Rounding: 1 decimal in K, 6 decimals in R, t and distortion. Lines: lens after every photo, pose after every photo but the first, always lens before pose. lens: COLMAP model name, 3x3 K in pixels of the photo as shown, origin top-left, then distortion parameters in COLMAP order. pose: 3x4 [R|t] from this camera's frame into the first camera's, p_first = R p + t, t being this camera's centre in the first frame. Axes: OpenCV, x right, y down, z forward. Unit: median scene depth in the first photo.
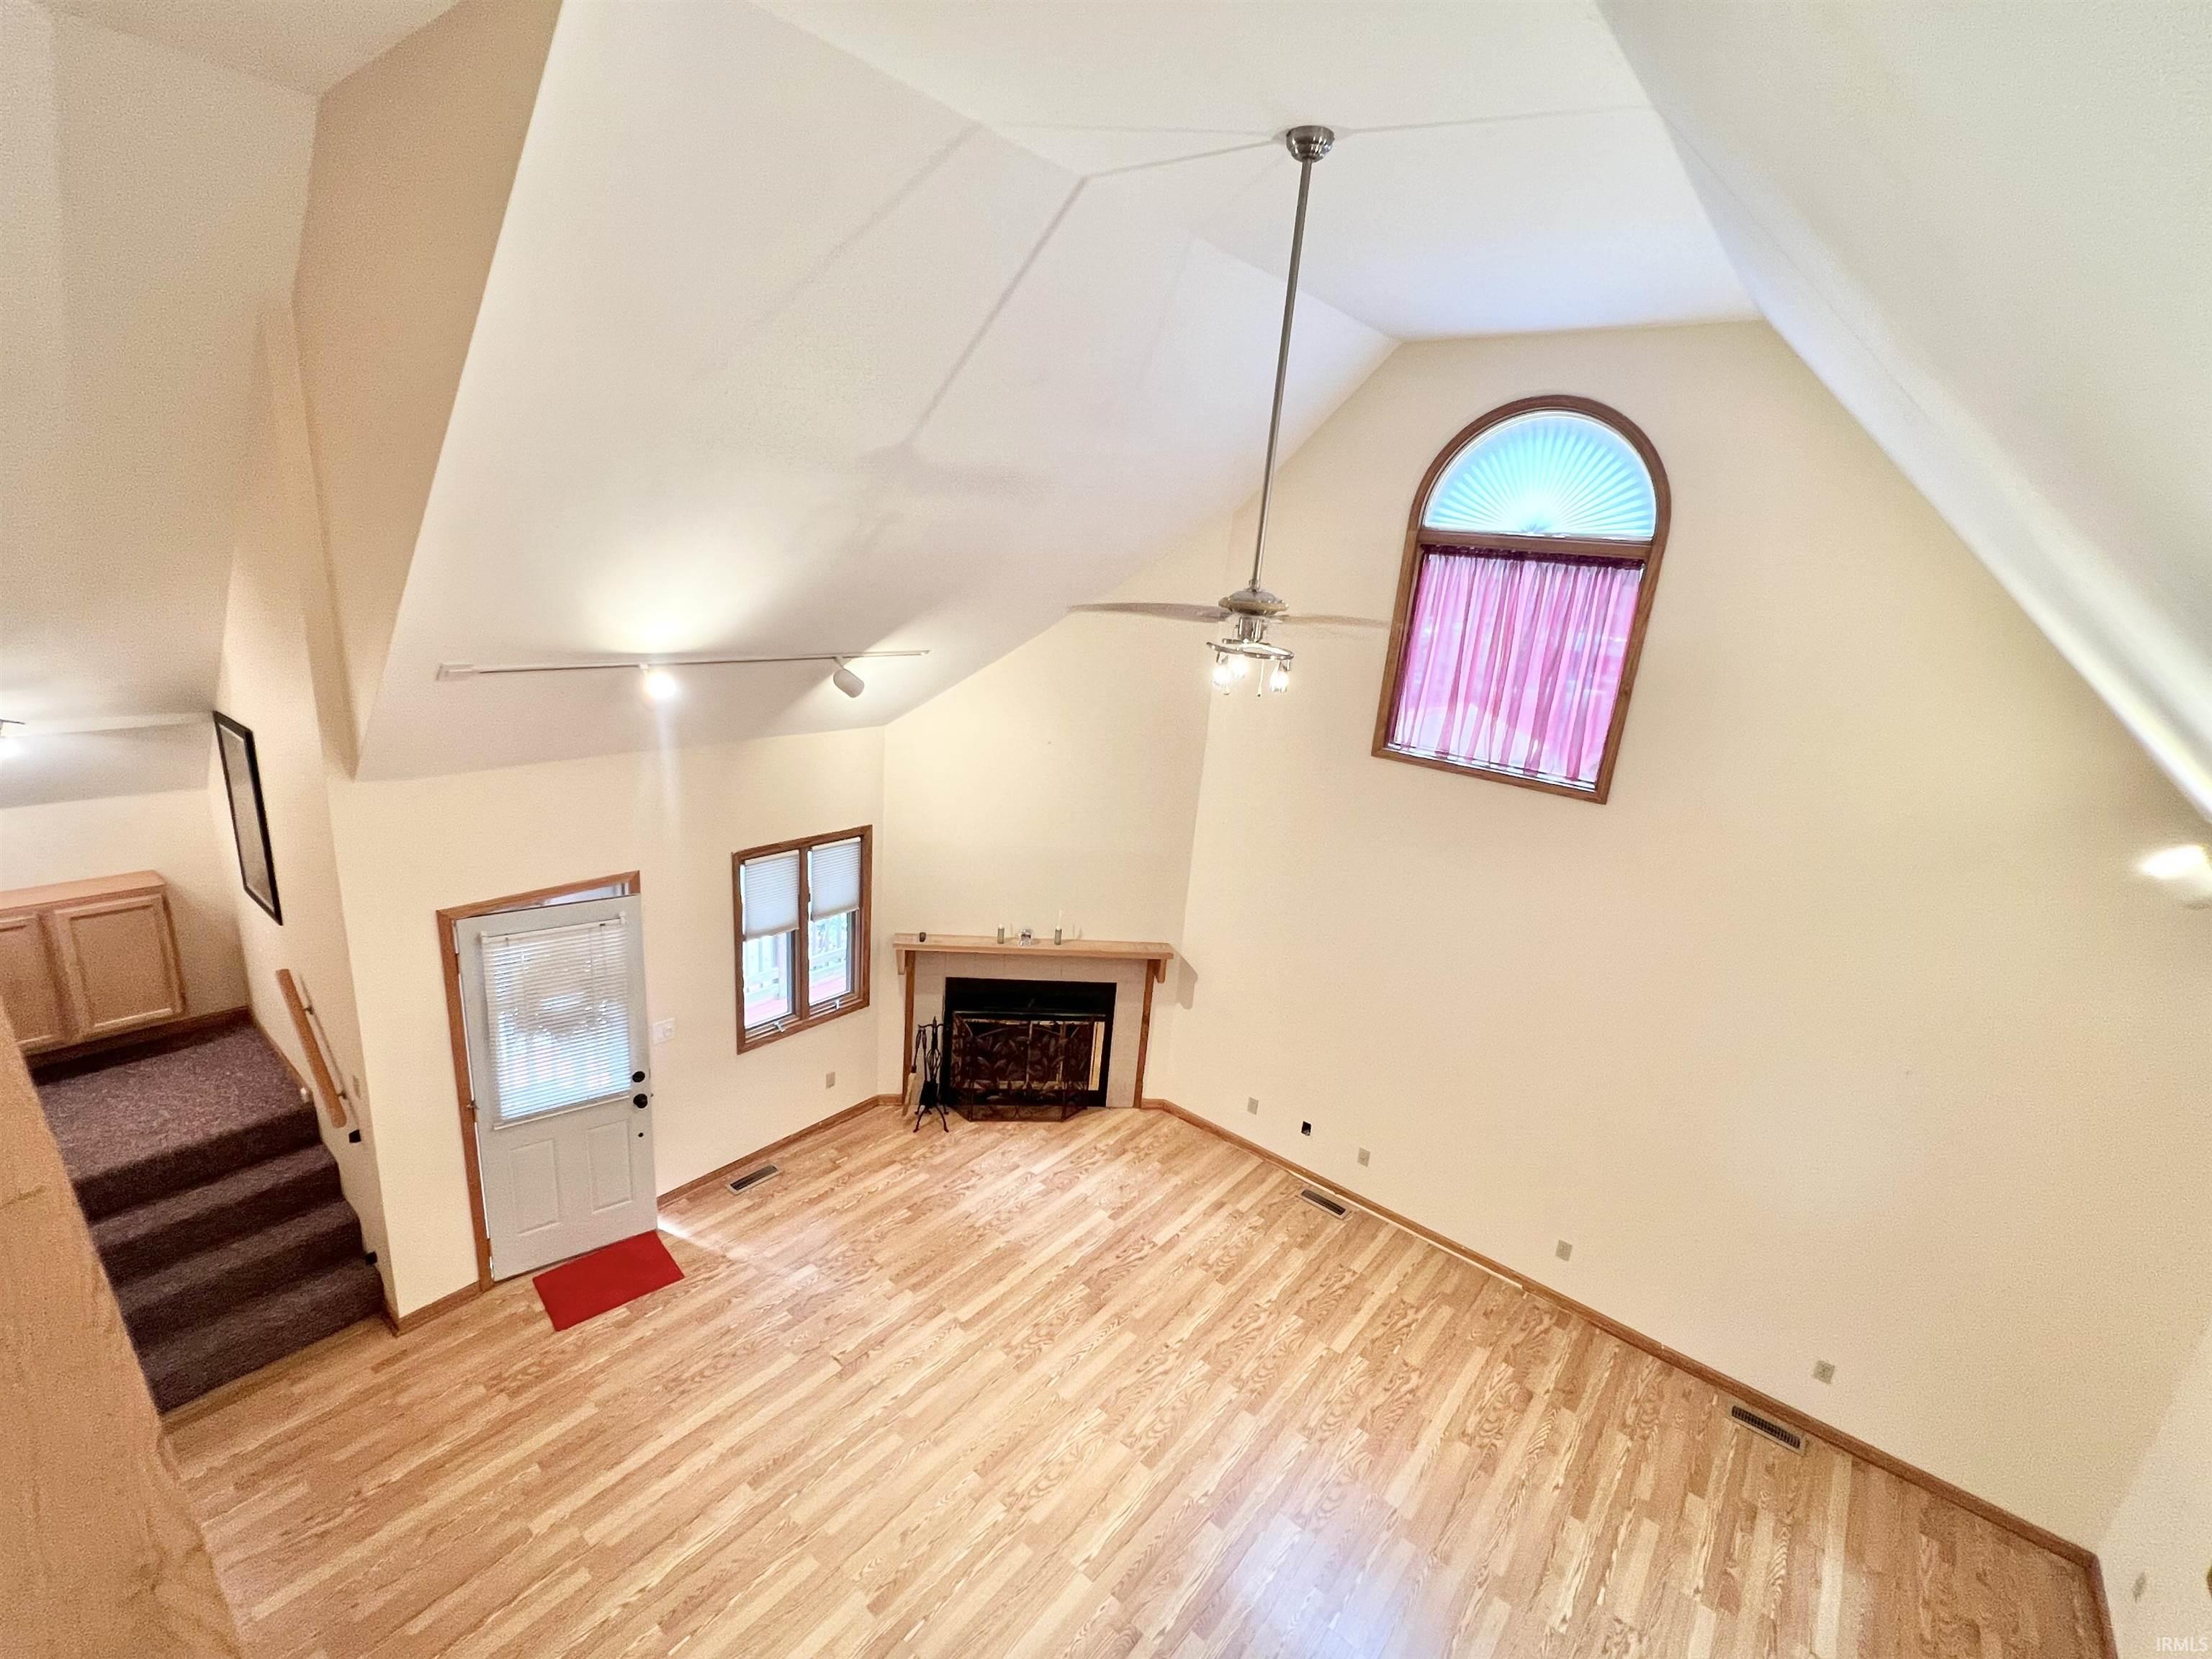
lens RADIAL K [[975.7, 0, 1097.4], [0, 975.7, 828.8], [0, 0, 1]] dist [-0.009590, 0.001520]
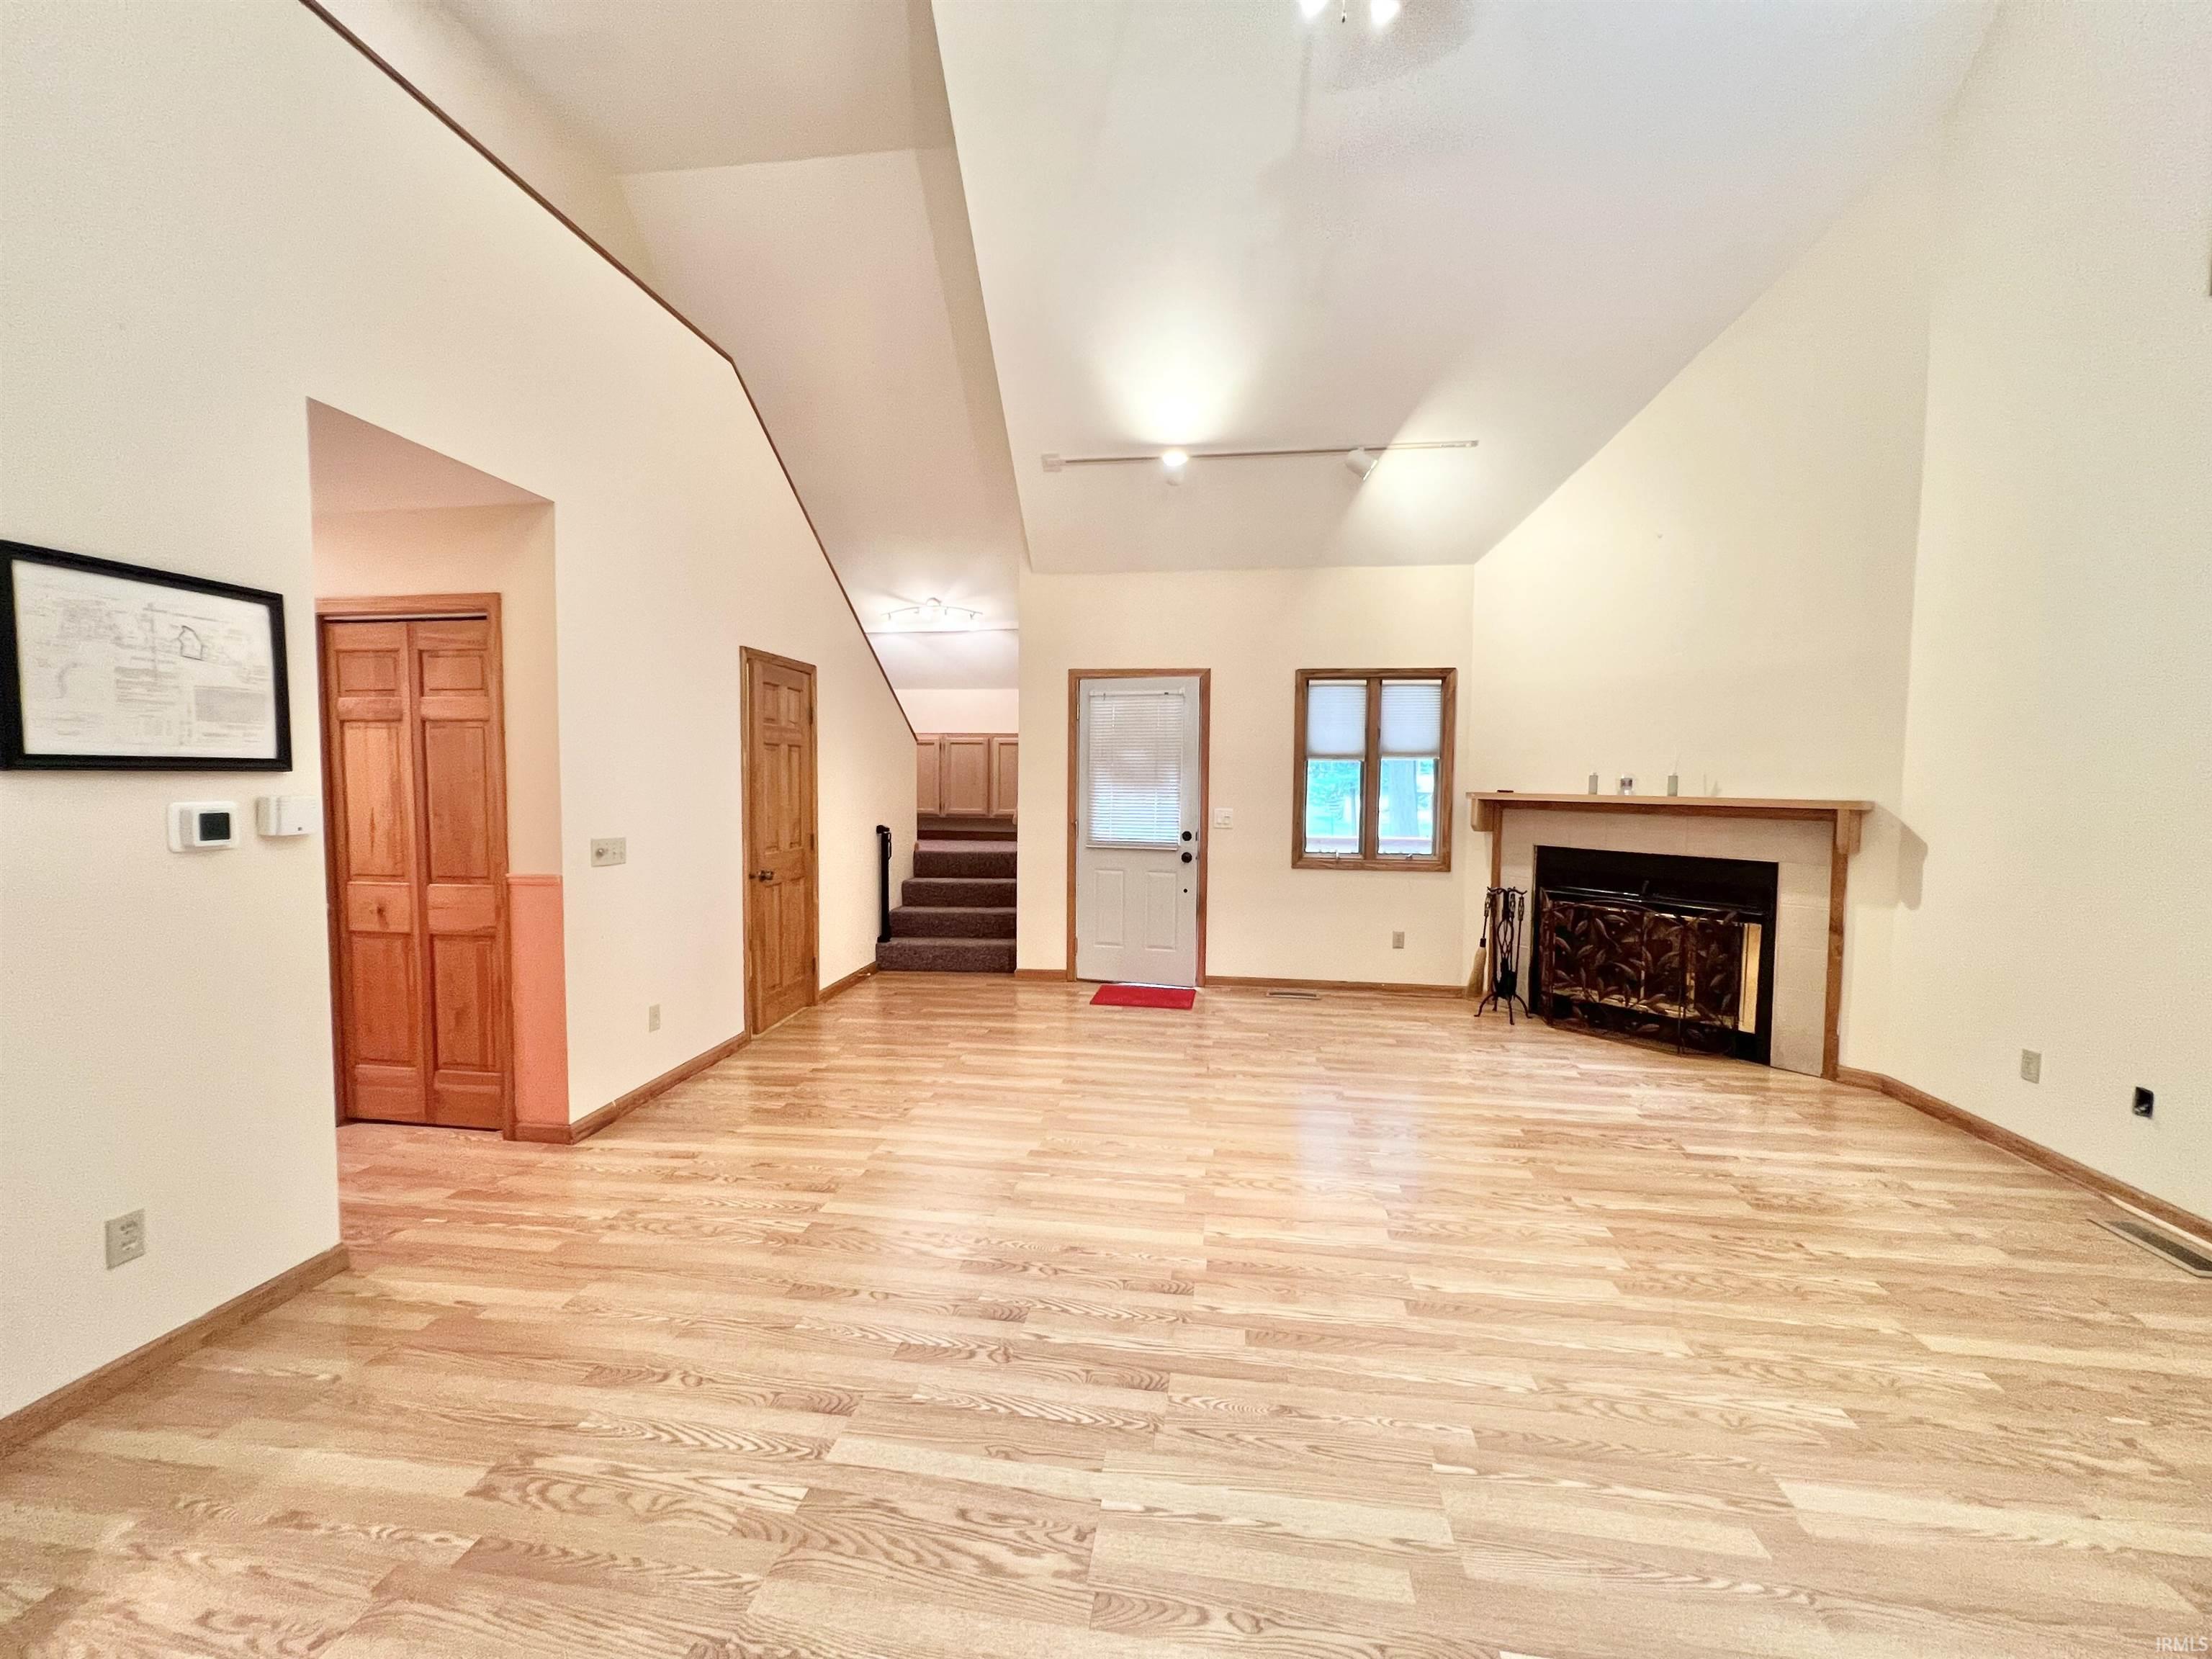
lens RADIAL K [[884.4, 0, 1107.9], [0, 884.4, 830.6], [0, 0, 1]] dist [-0.002158, 0.000577]
pose [[0.518708, -0.026494, -0.854541, 0.402385], [-0.203786, 0.966879, -0.153675, 0.428967], [0.830309, 0.253856, 0.496129, 0.378369]]
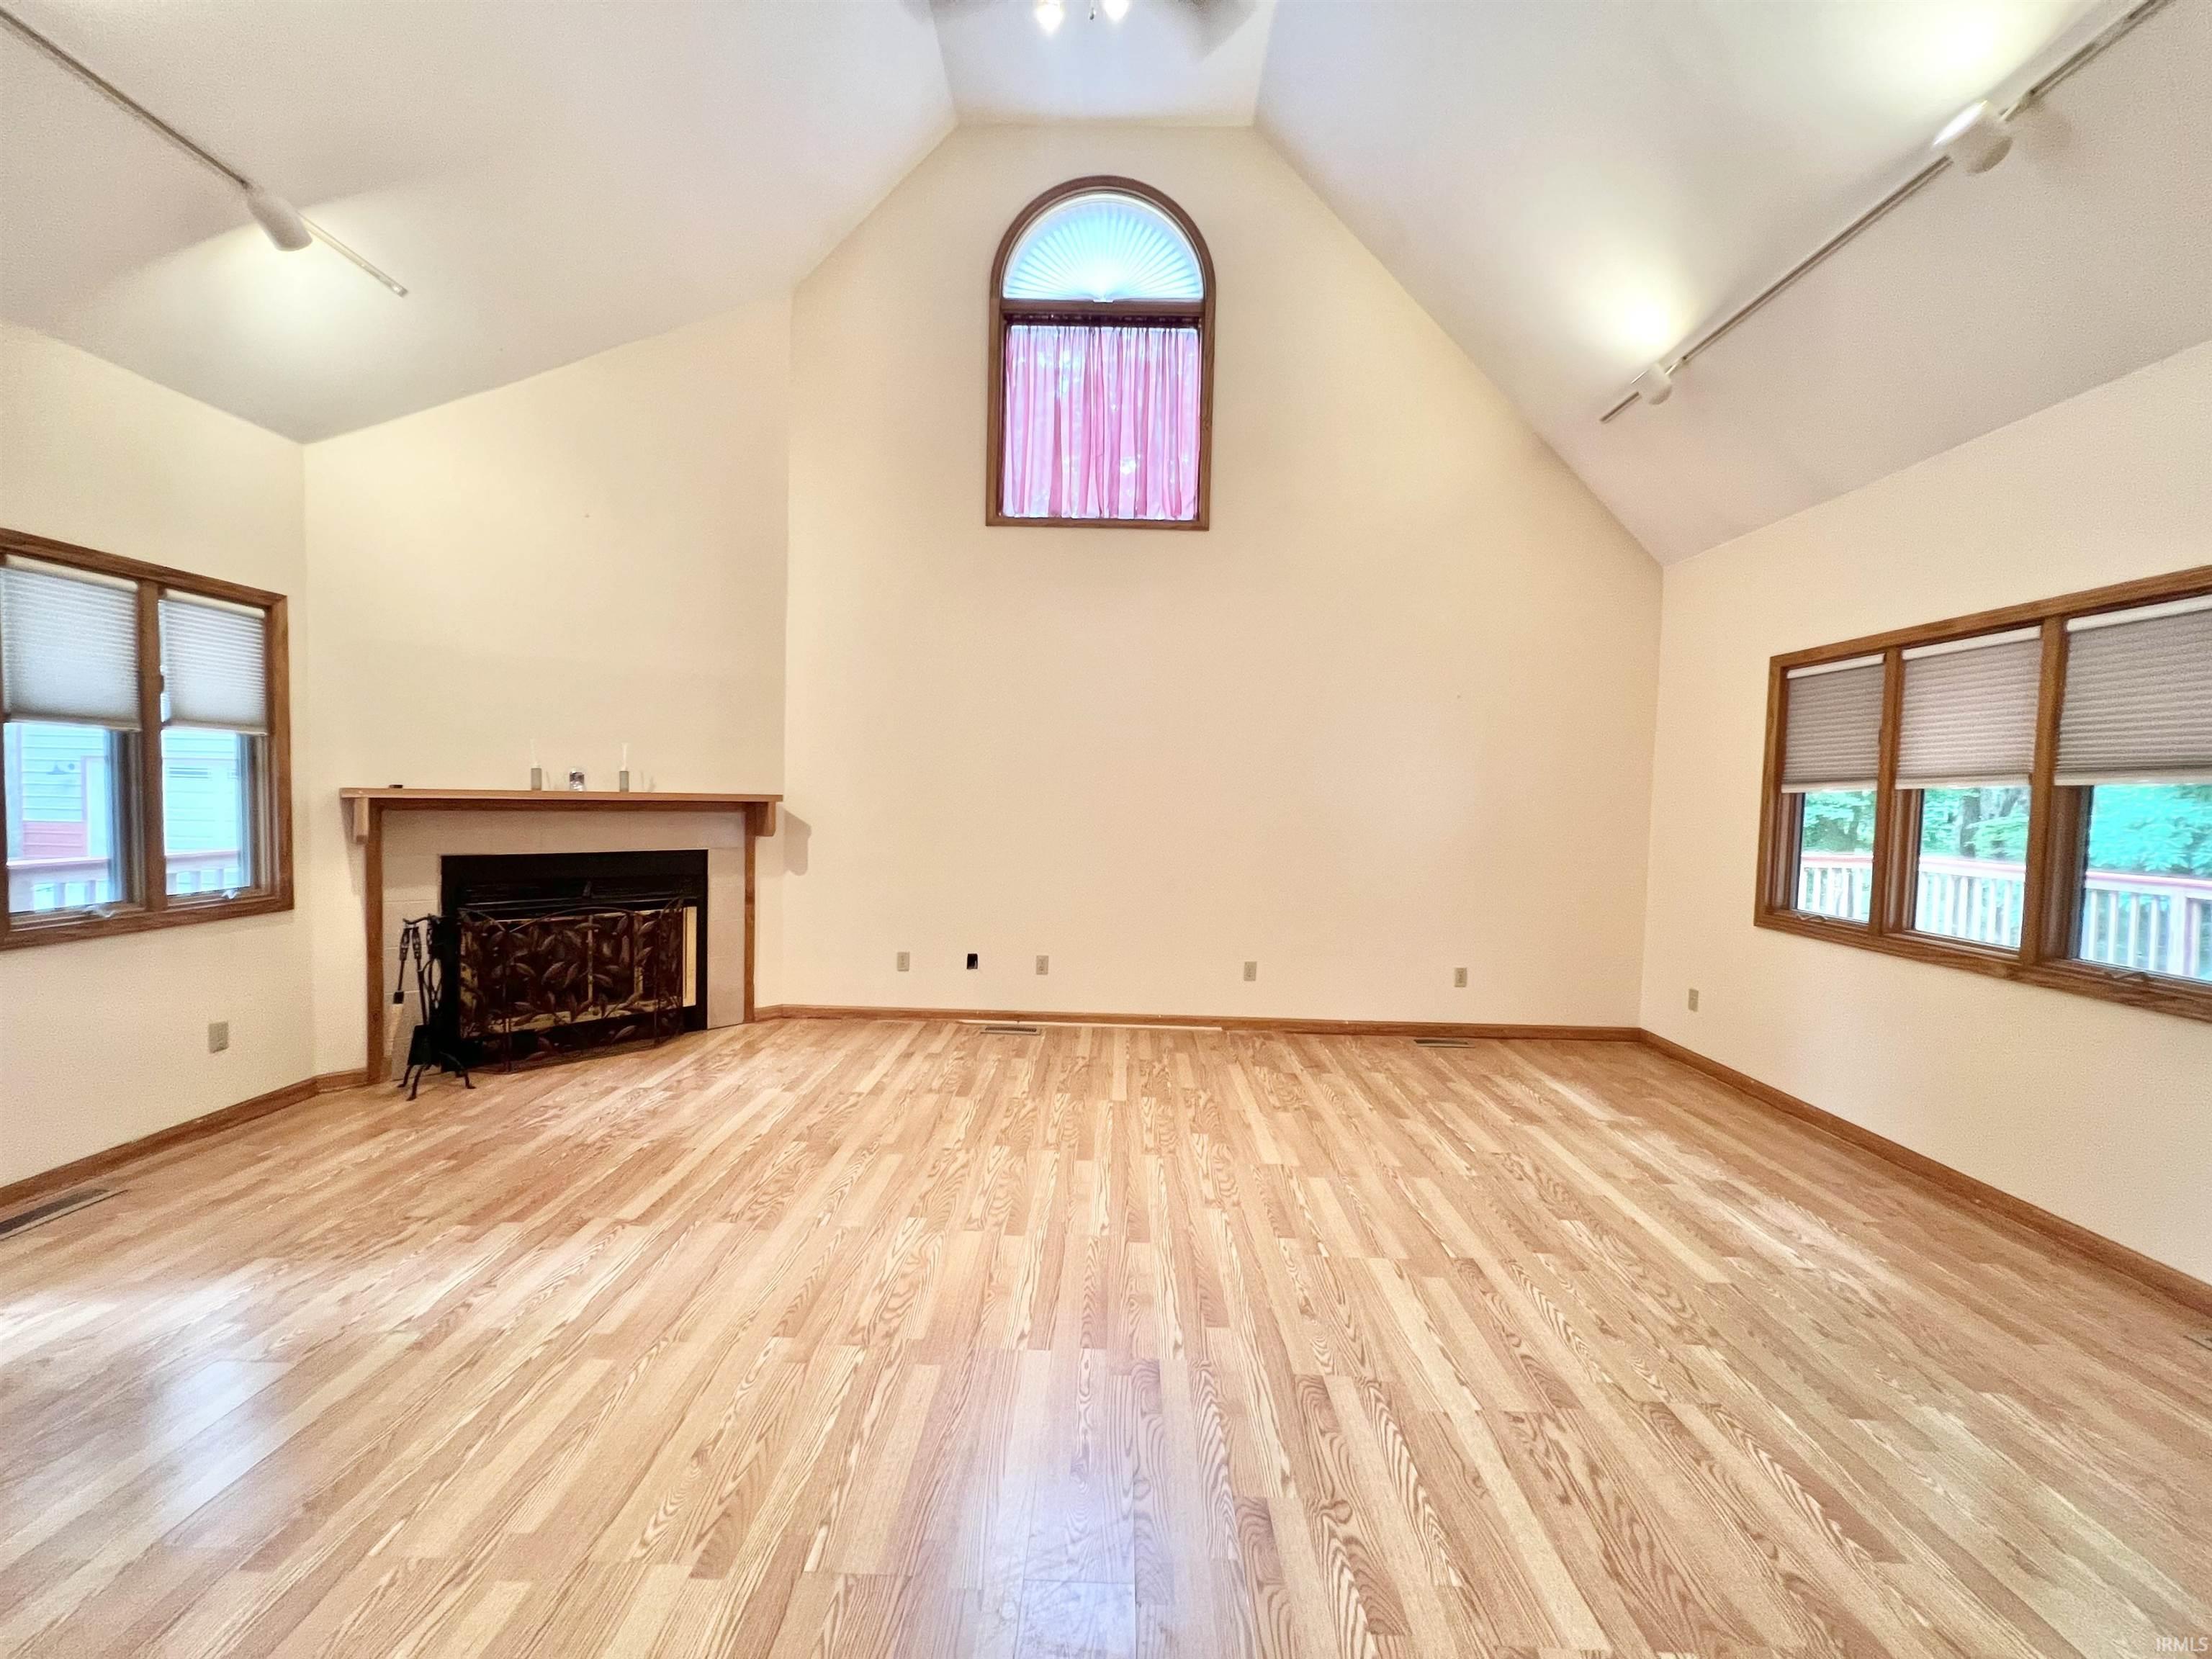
lens RADIAL K [[884.4, 0, 1098.6], [0, 884.4, 826.6], [0, 0, 1]] dist [-0.002158, 0.000577]
pose [[0.785805, -0.088144, 0.612161, -0.217245], [0.209740, 0.969118, -0.129692, 0.388834], [-0.581825, 0.230307, 0.780025, 0.339200]]
